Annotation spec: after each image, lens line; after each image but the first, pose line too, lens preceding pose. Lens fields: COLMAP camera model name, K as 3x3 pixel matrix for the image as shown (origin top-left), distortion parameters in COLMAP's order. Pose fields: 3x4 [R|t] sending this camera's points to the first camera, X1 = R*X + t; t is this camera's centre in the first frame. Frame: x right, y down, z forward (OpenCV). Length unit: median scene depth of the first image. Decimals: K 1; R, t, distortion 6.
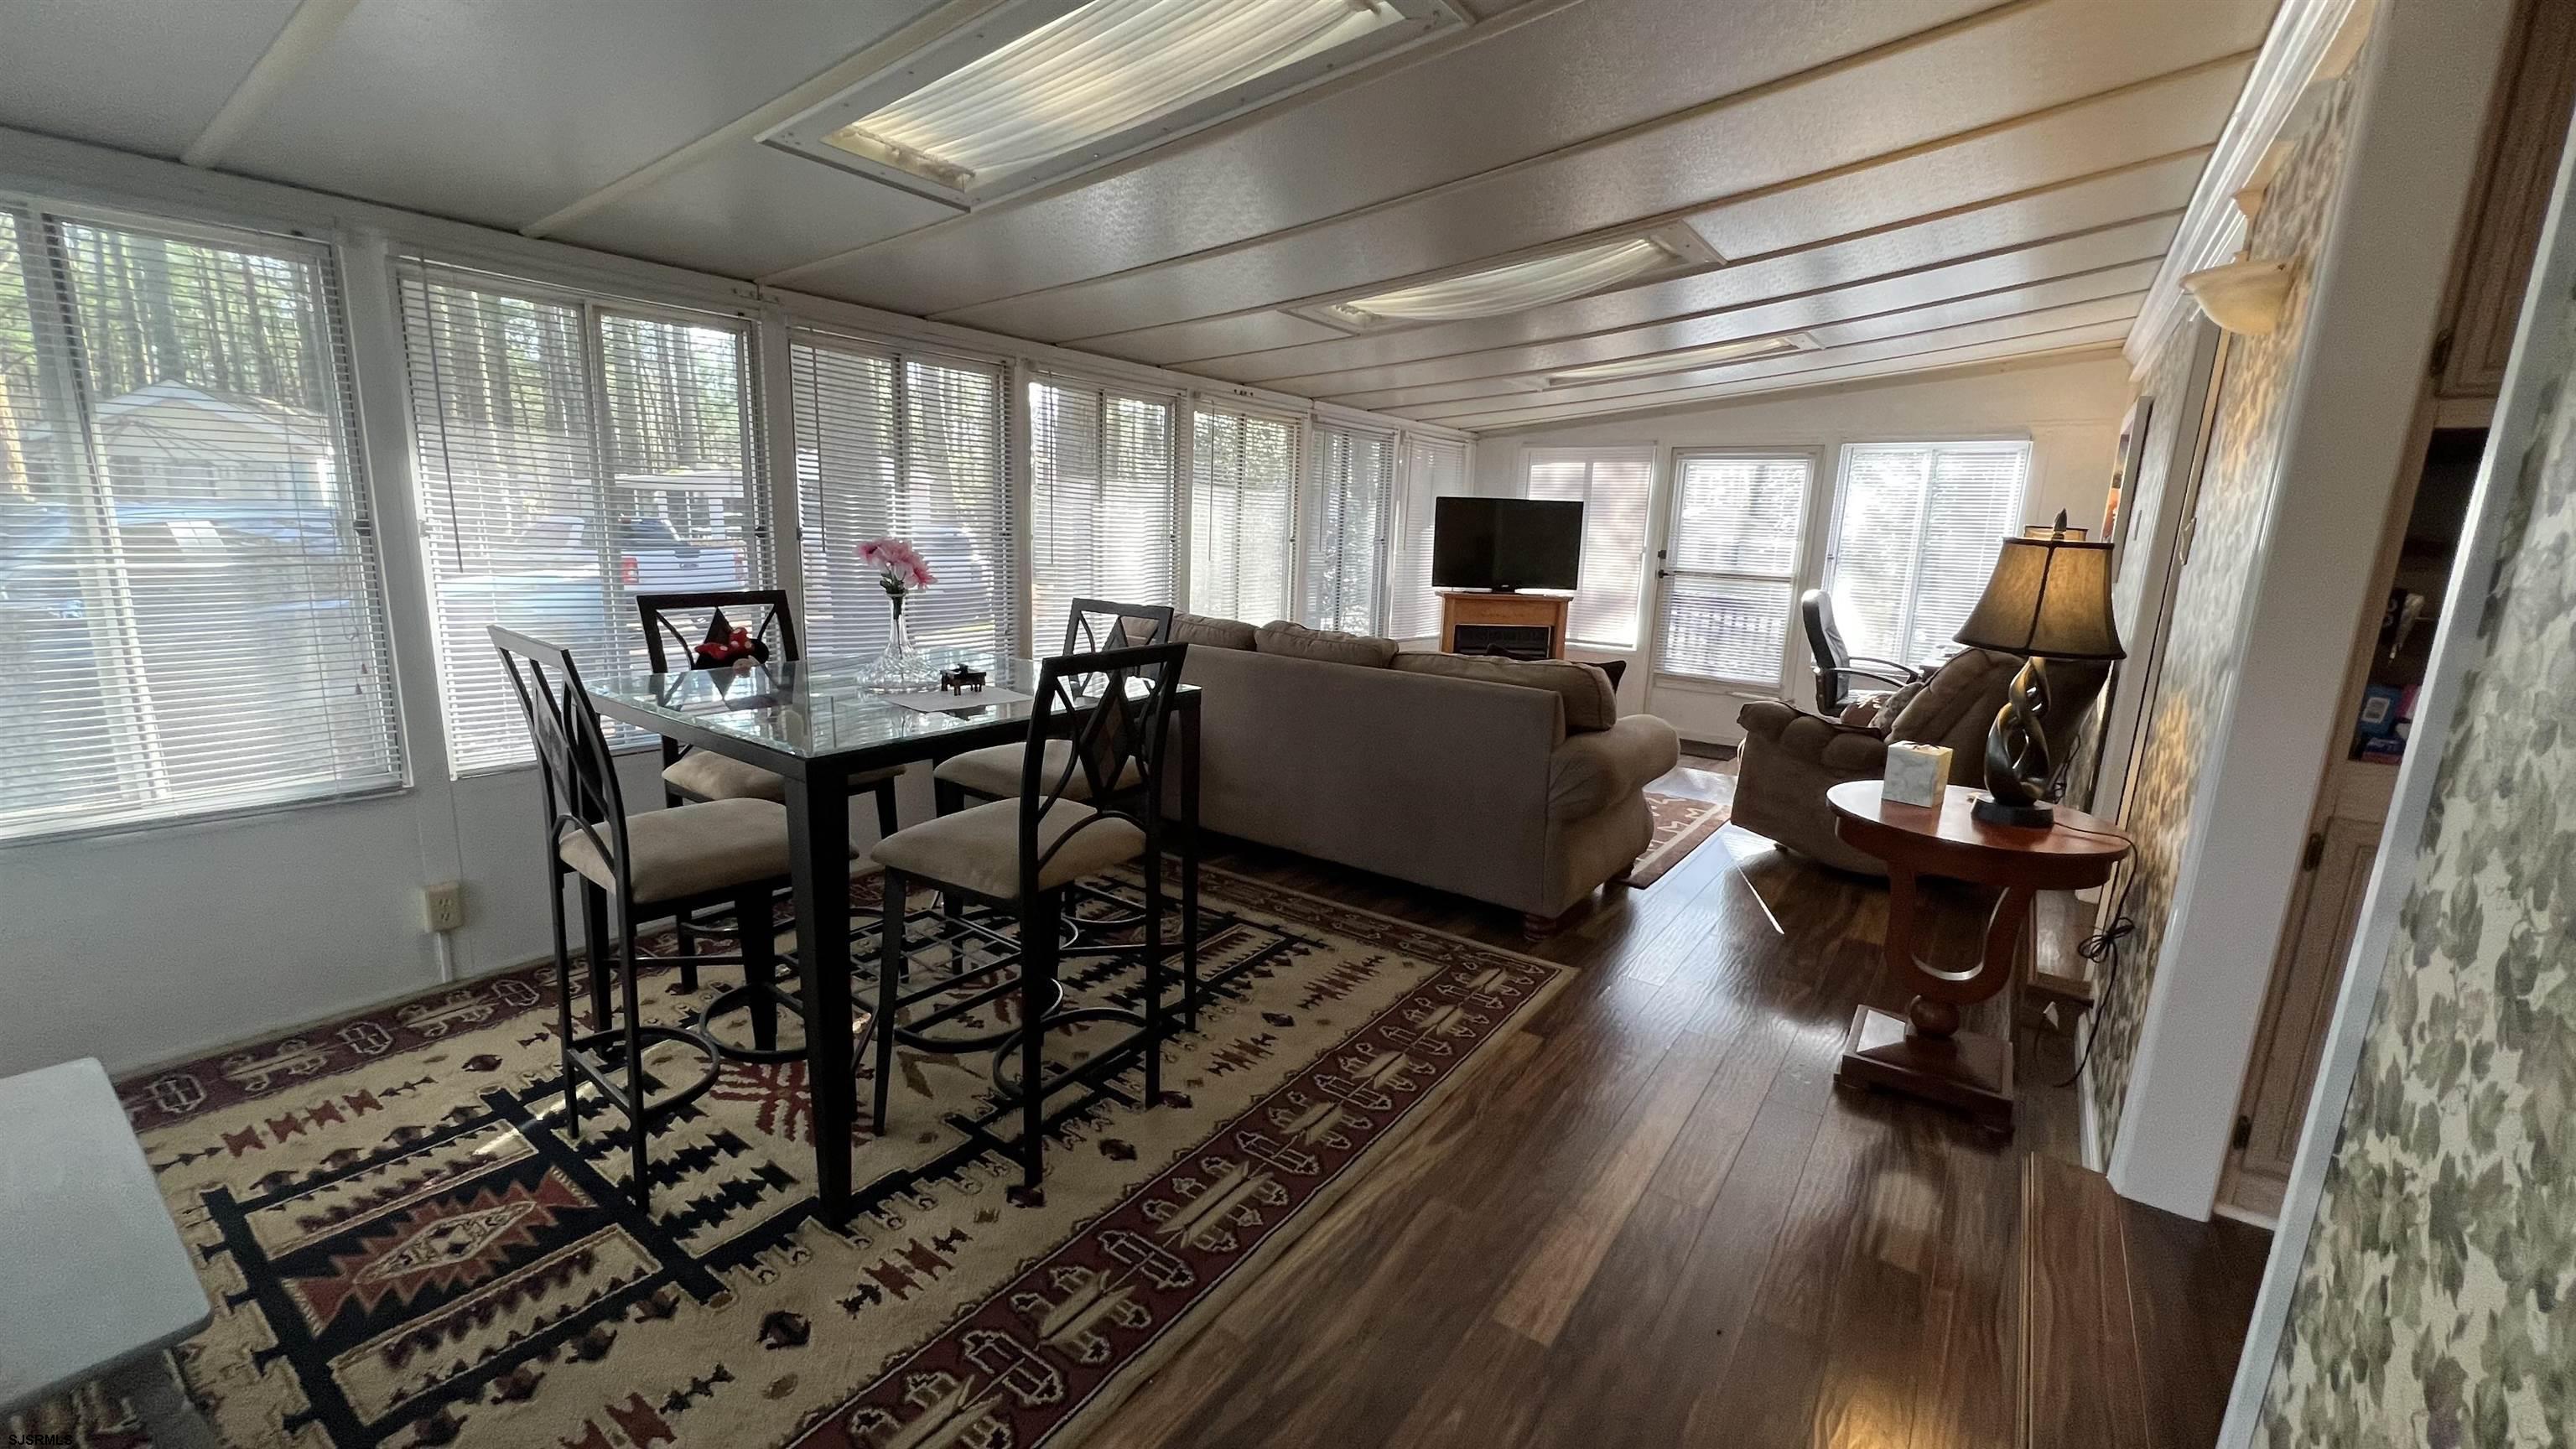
lens RADIAL K [[1018.0, 0, 1279.2], [0, 1018.0, 717.6], [0, 0, 1]] dist [-0.000190, 0.000035]
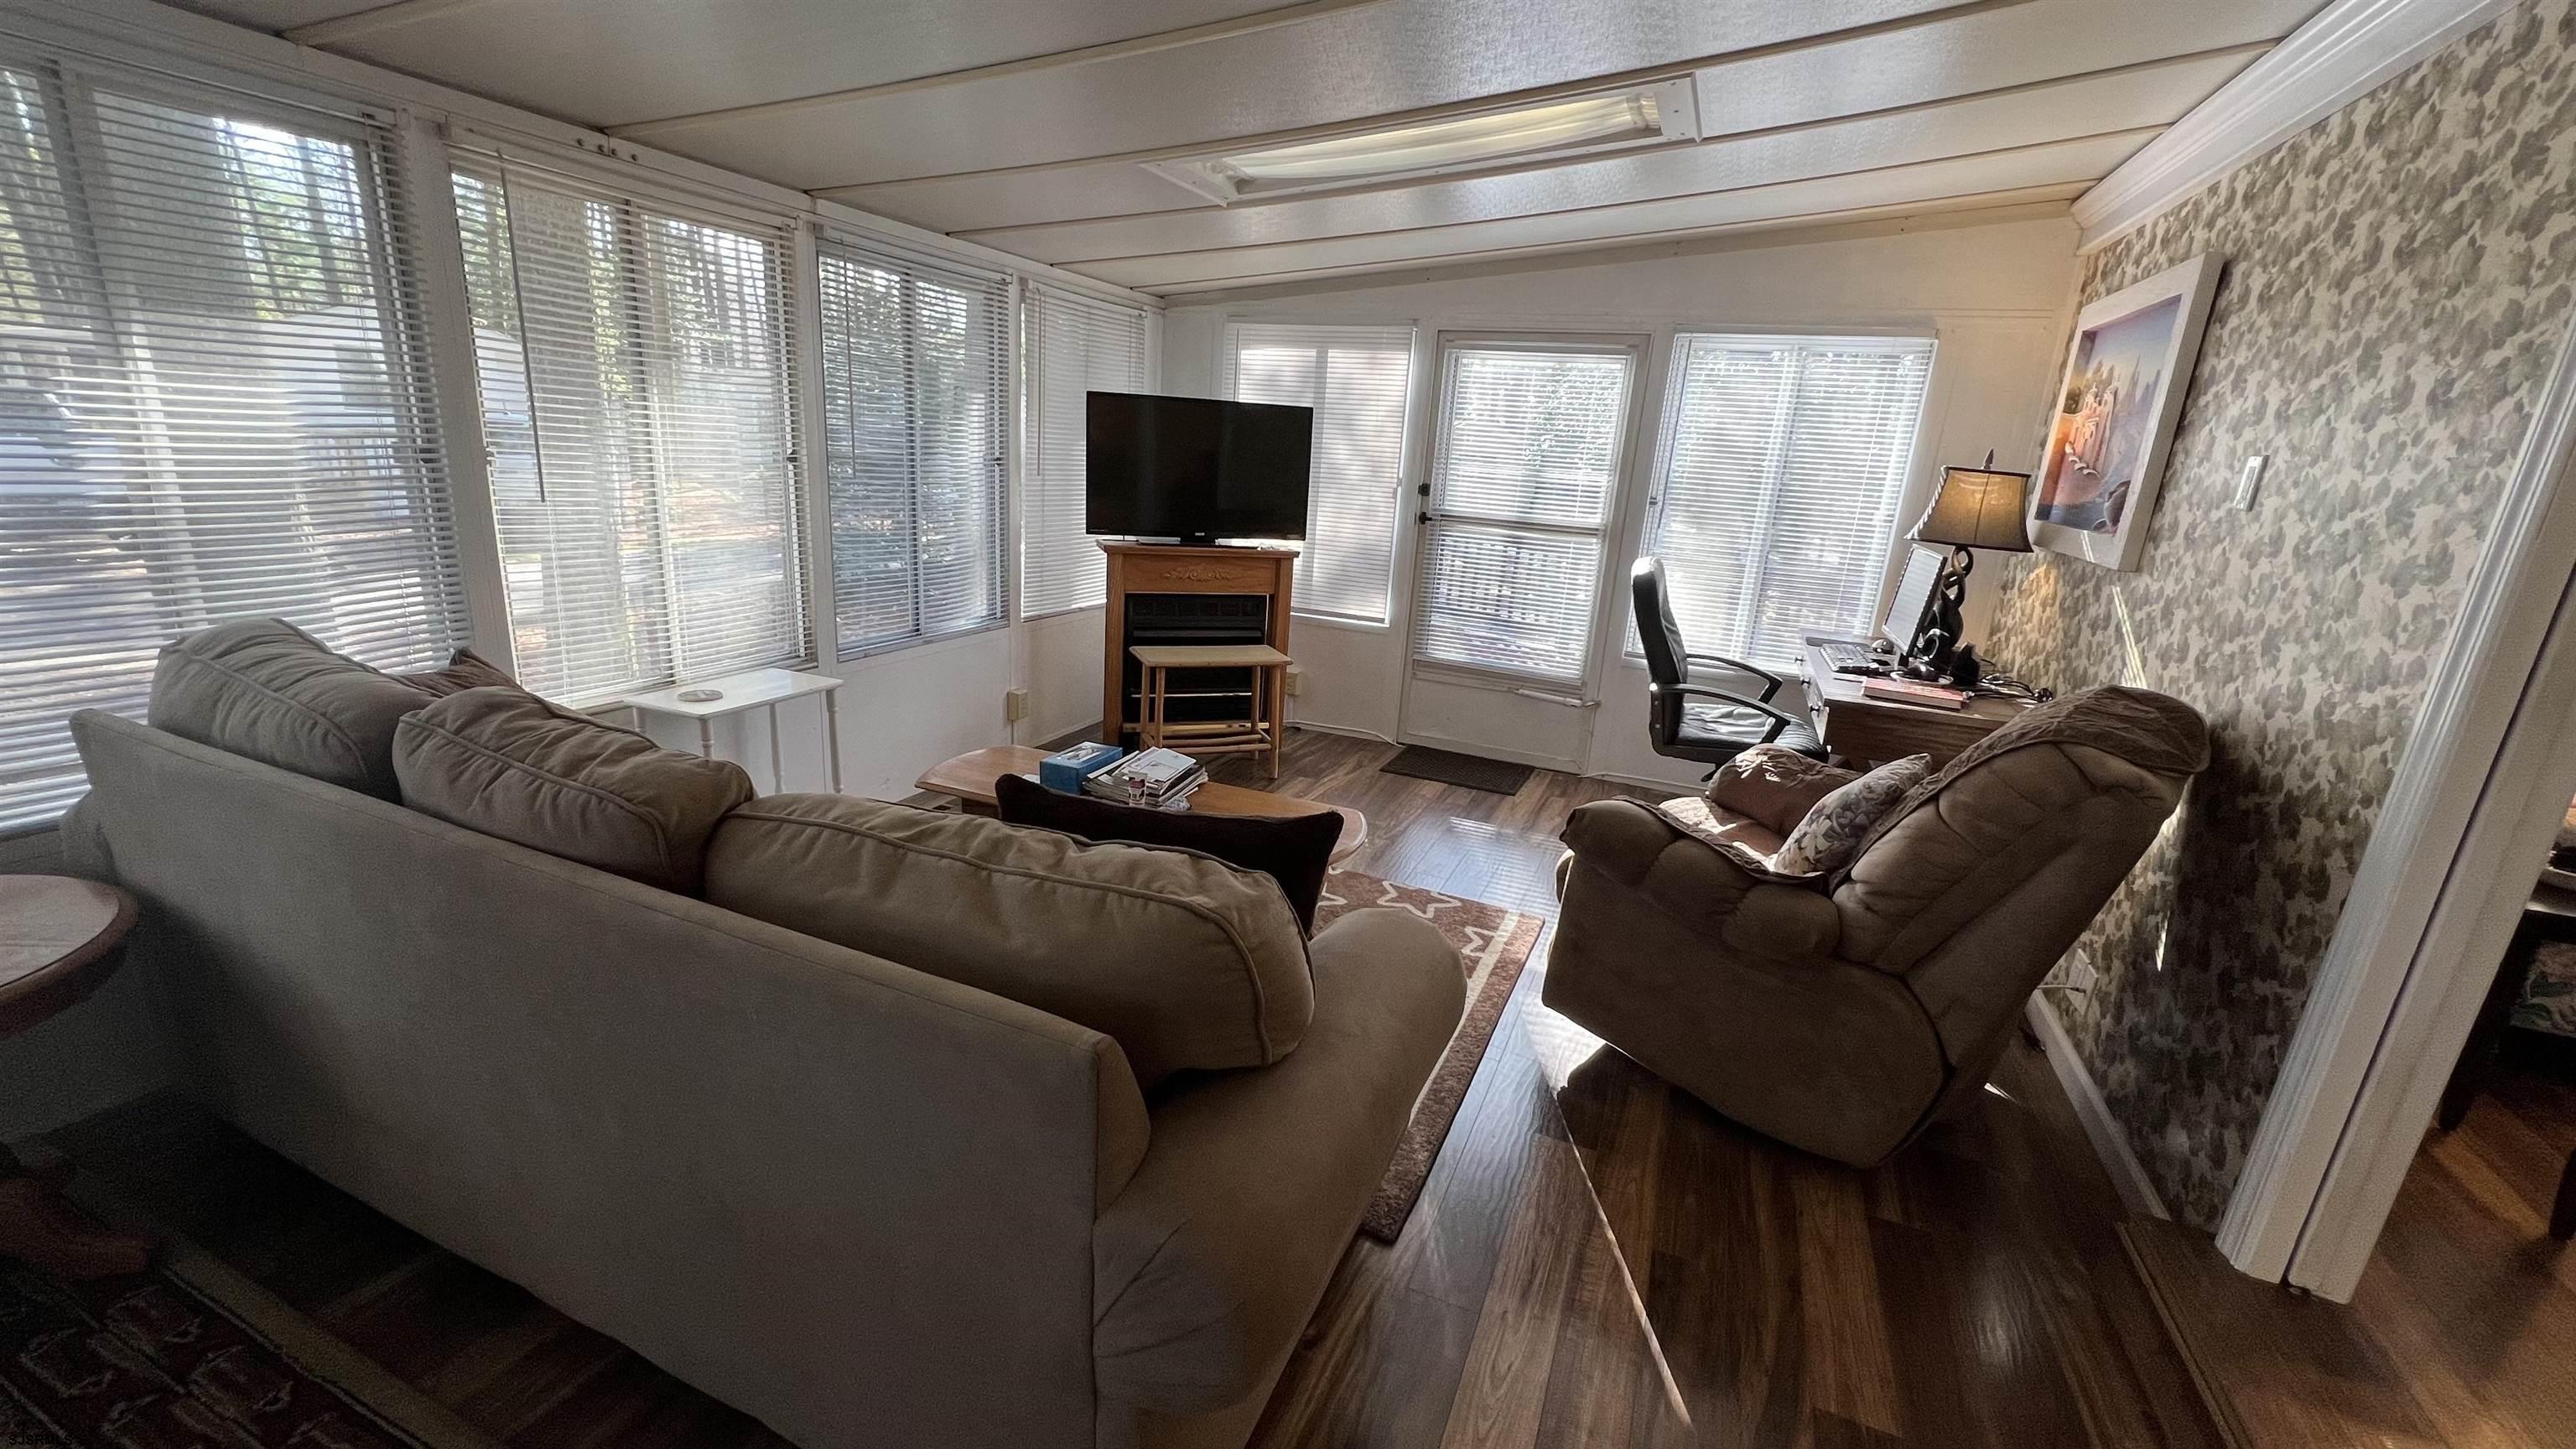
lens RADIAL K [[1018.0, 0, 1279.2], [0, 1018.0, 717.6], [0, 0, 1]] dist [-0.000190, 0.000035]
pose [[0.975567, -0.031764, 0.217393, 0.156631], [0.012260, 0.995822, 0.090486, -0.087393], [-0.219359, -0.085610, 0.971881, 0.421687]]
